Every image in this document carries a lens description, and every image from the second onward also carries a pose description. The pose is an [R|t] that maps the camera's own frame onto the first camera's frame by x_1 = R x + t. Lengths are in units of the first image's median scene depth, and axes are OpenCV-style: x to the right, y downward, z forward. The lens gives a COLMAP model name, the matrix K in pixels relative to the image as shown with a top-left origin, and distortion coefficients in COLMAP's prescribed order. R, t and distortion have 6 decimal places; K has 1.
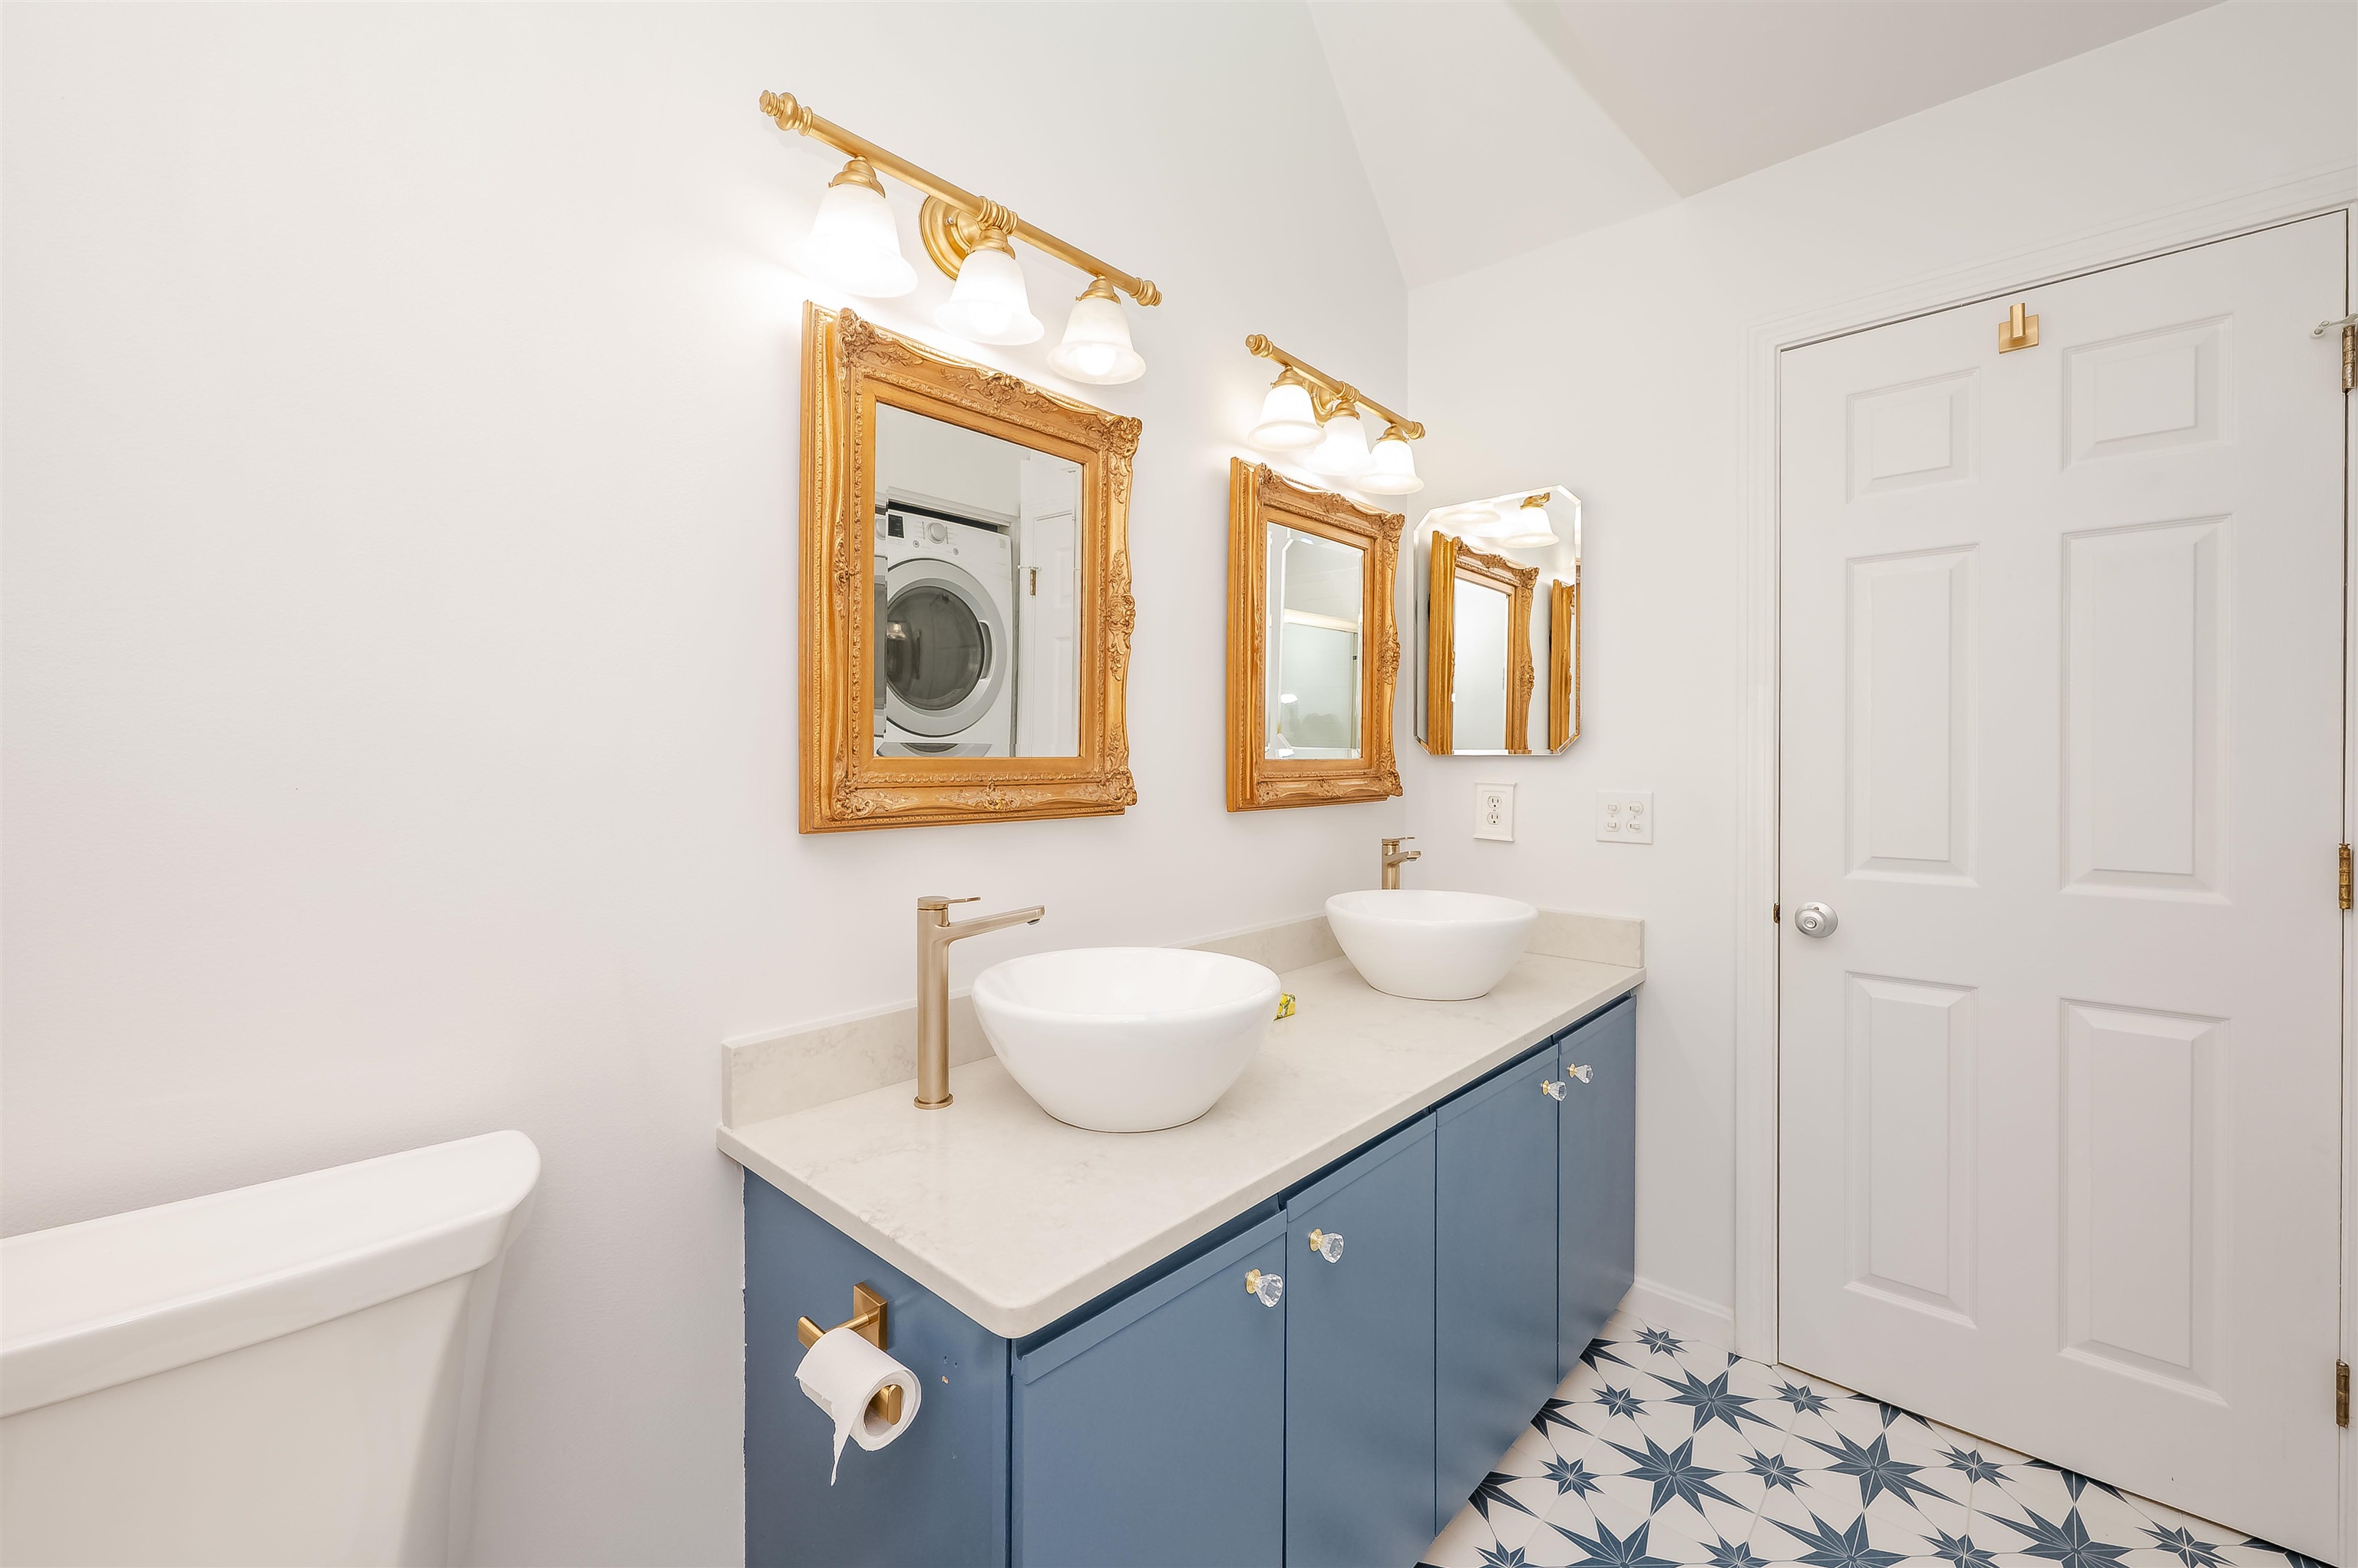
lens RADIAL K [[949.6, 0, 1150.6], [0, 949.6, 754.3], [0, 0, 1]] dist [0.000350, 0.000184]
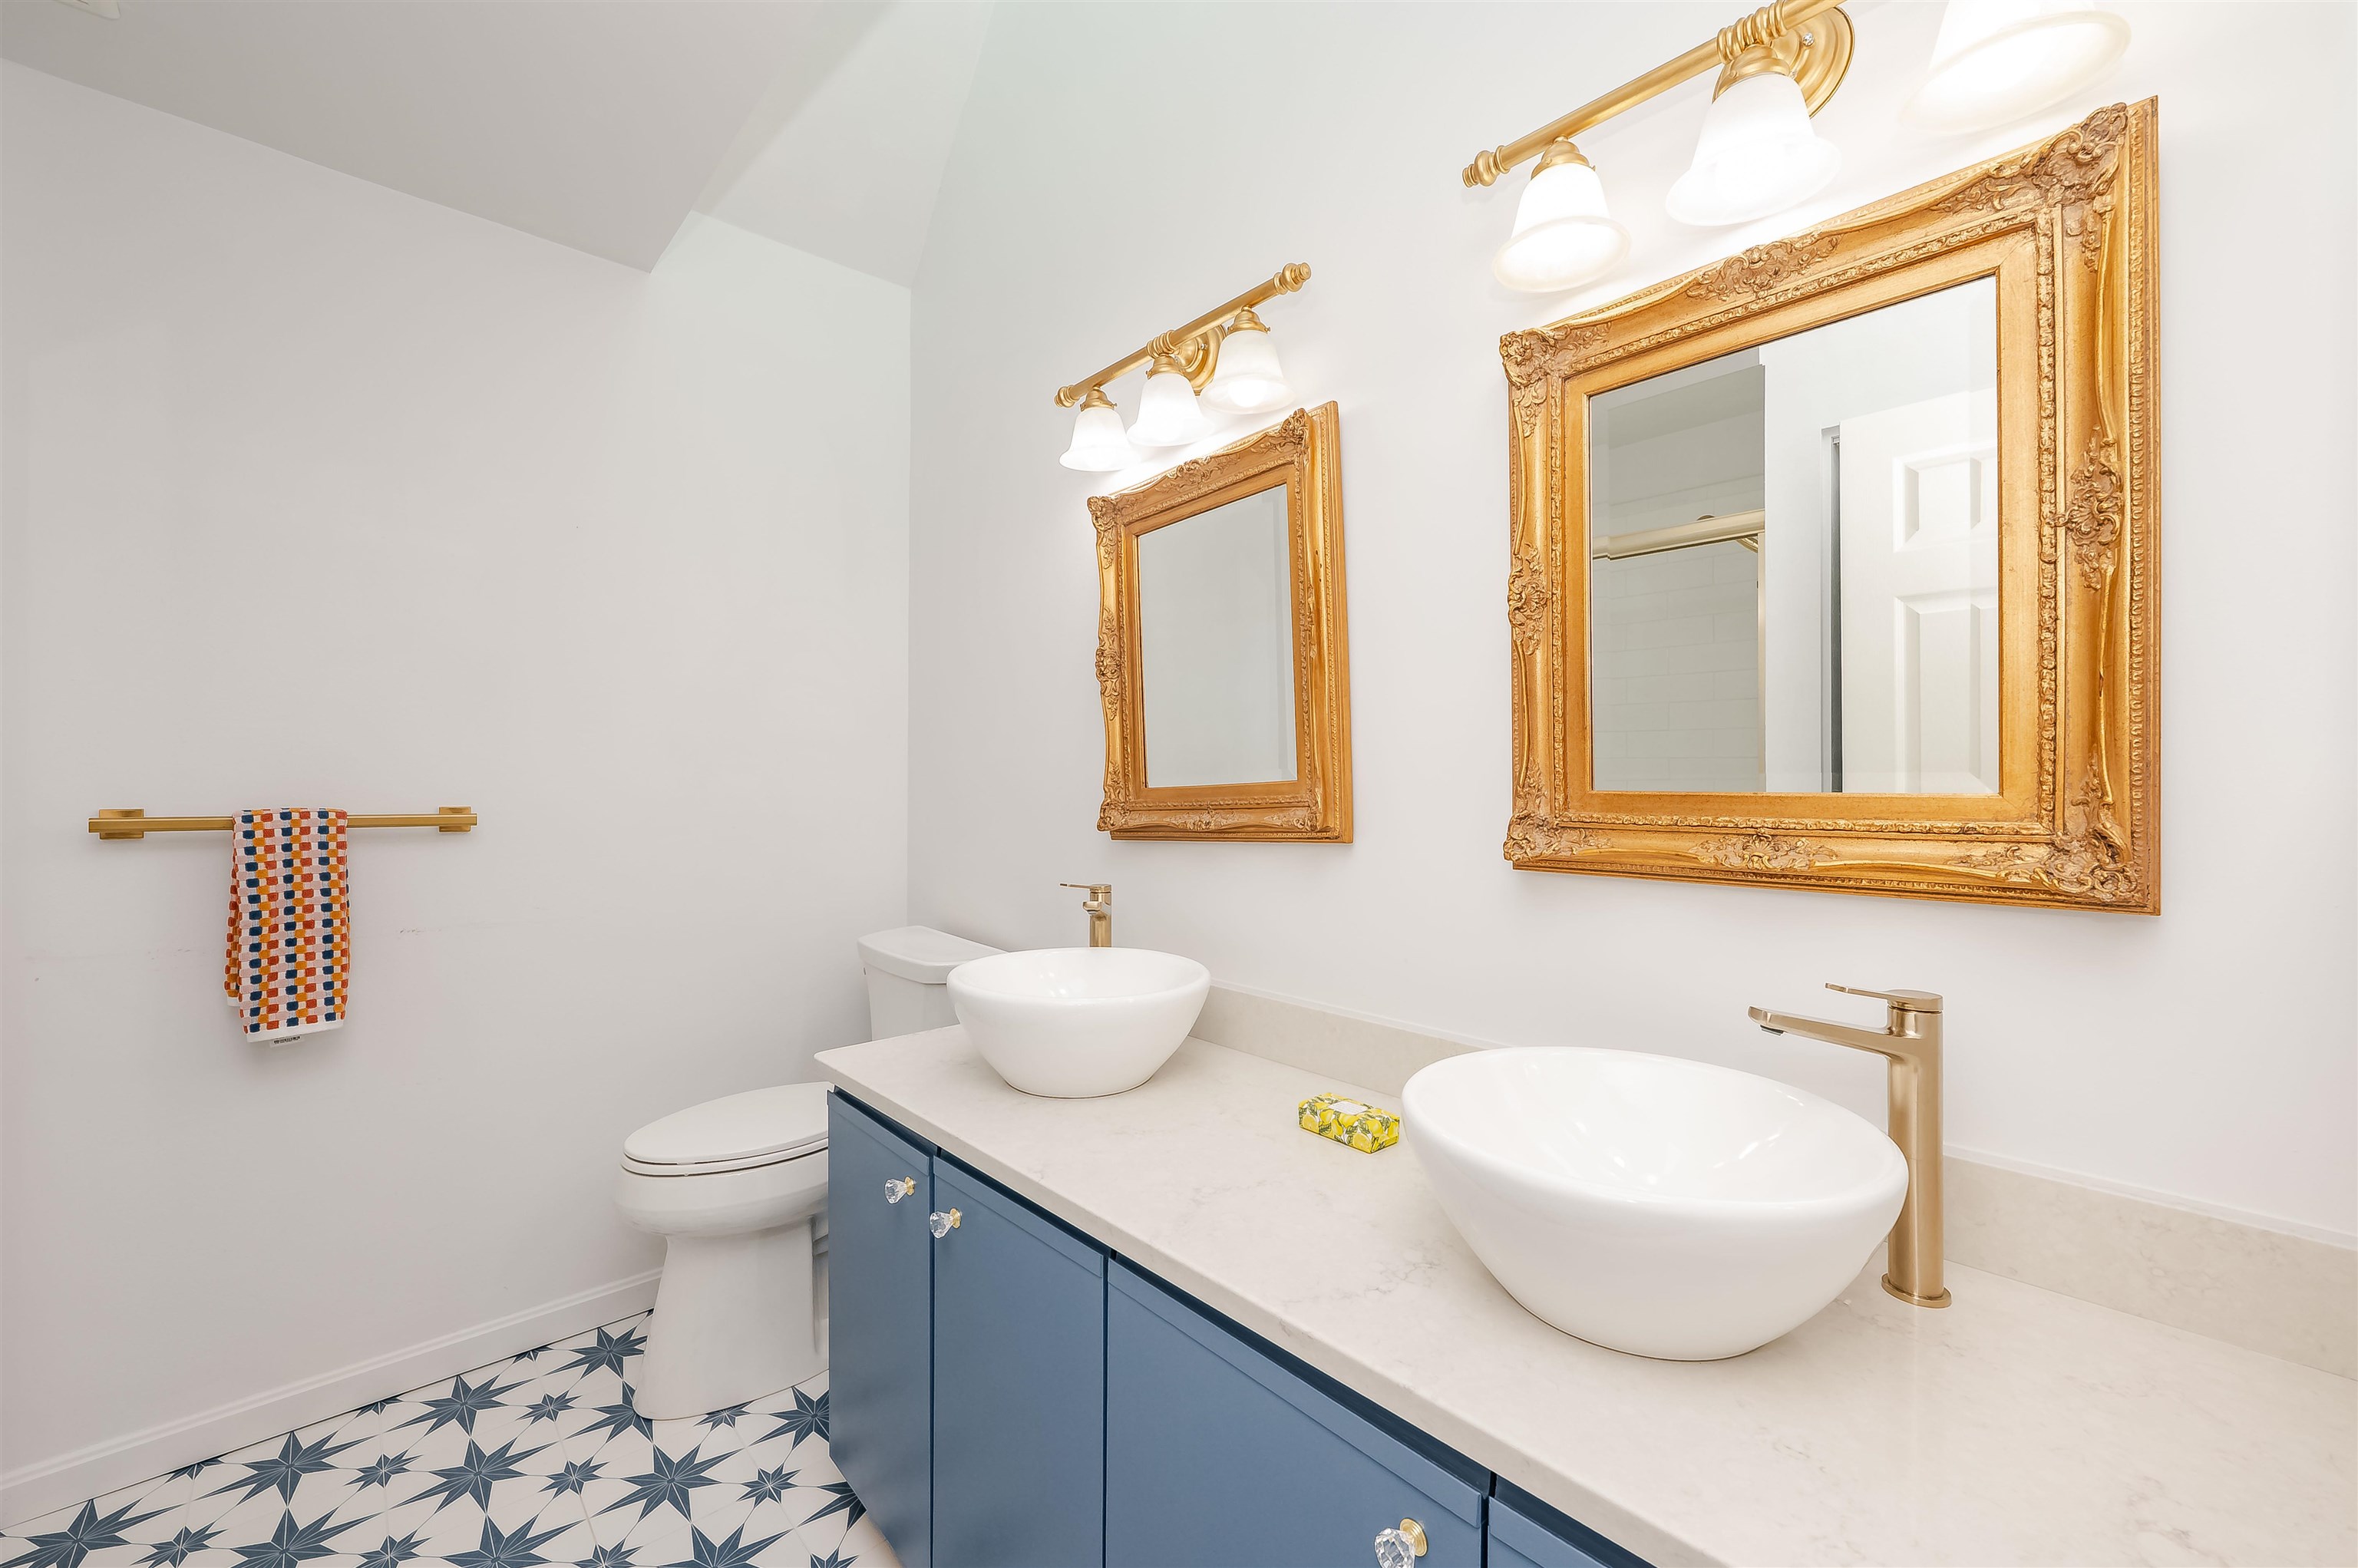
lens RADIAL K [[949.6, 0, 1174.1], [0, 949.6, 772.8], [0, 0, 1]] dist [0.000350, 0.000184]
pose [[-0.091162, -0.013059, -0.995750, 1.706454], [-0.001218, 0.999915, -0.013002, 0.002465], [0.995835, 0.000028, -0.091171, 1.818937]]
